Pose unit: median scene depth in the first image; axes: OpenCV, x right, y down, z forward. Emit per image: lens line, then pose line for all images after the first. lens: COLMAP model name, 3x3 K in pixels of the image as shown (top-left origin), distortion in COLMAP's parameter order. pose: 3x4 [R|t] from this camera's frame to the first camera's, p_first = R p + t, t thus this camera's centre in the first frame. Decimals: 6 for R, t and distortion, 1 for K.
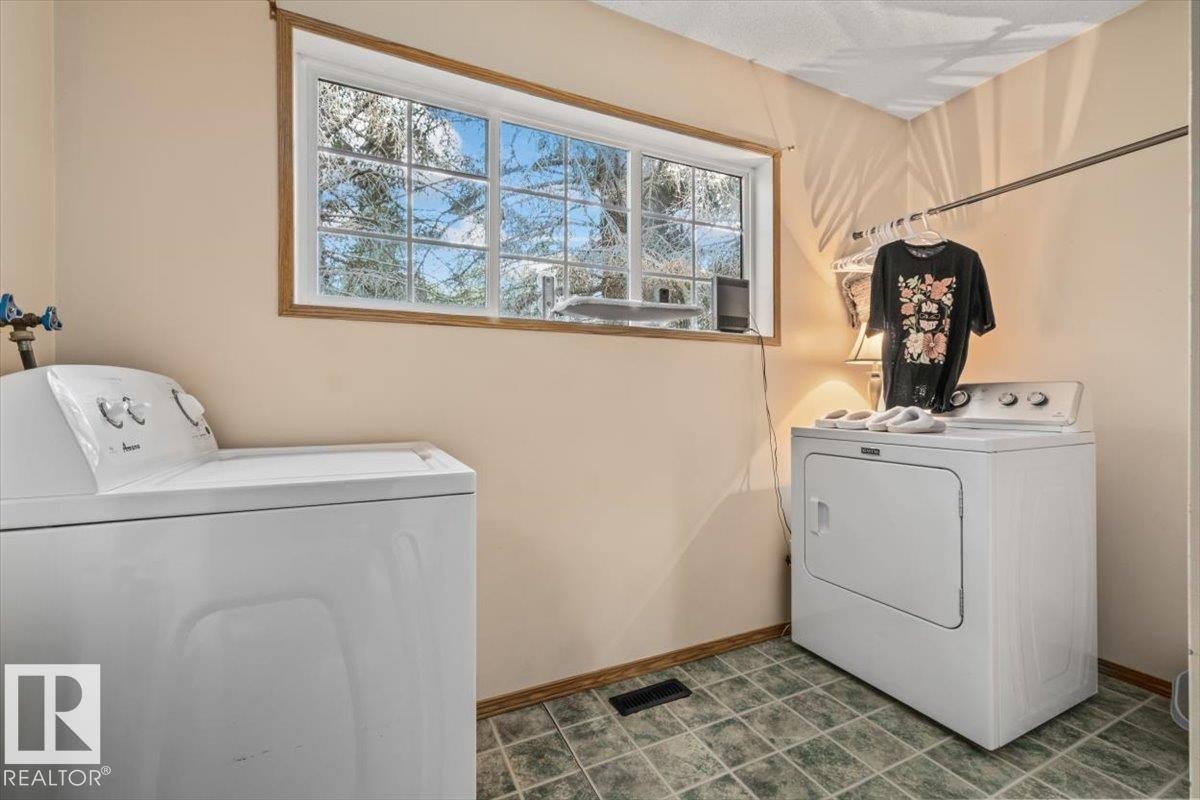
lens RADIAL K [[508.7, 0, 599.0], [0, 508.7, 391.8], [0, 0, 1]] dist [0.003451, 0.000231]
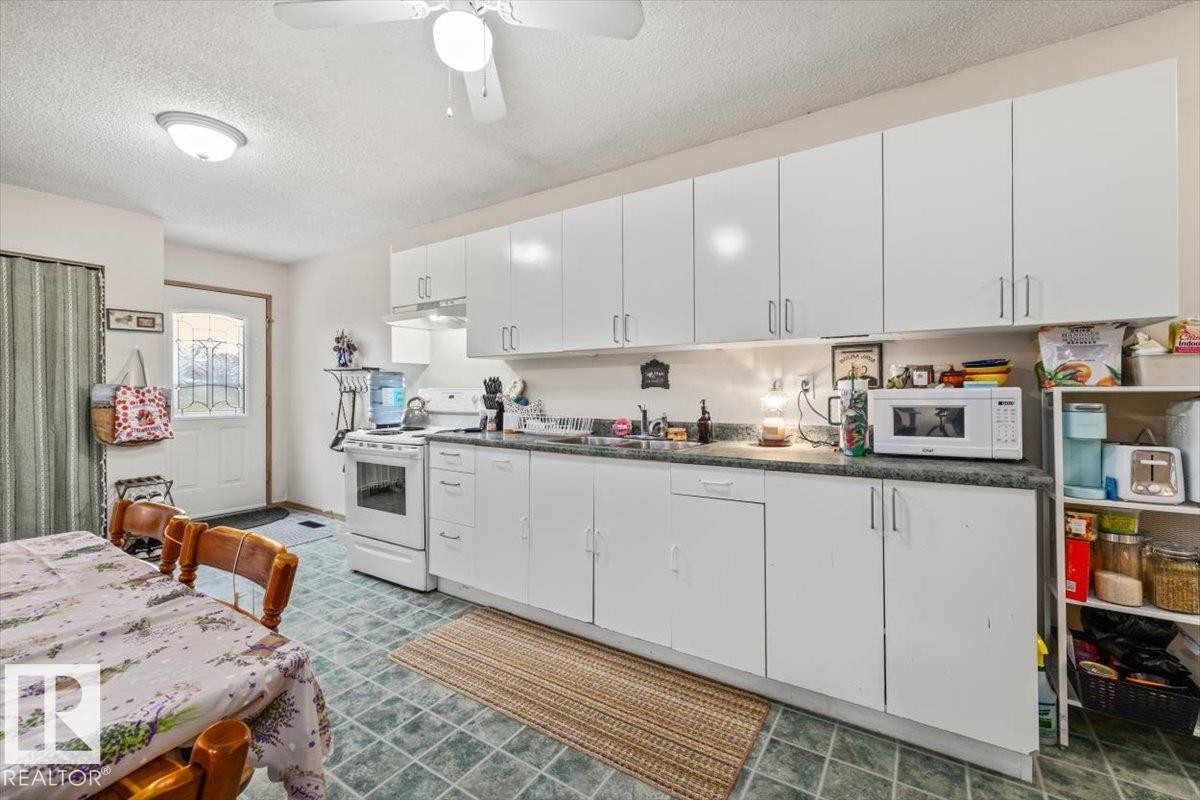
lens RADIAL K [[508.7, 0, 595.9], [0, 508.7, 399.3], [0, 0, 1]] dist [0.003451, 0.000231]
pose [[0.510592, 0.004524, -0.859811, 1.552739], [-0.009375, 0.999956, -0.000305, -0.038125], [0.859772, 0.008217, 0.510612, 0.700065]]
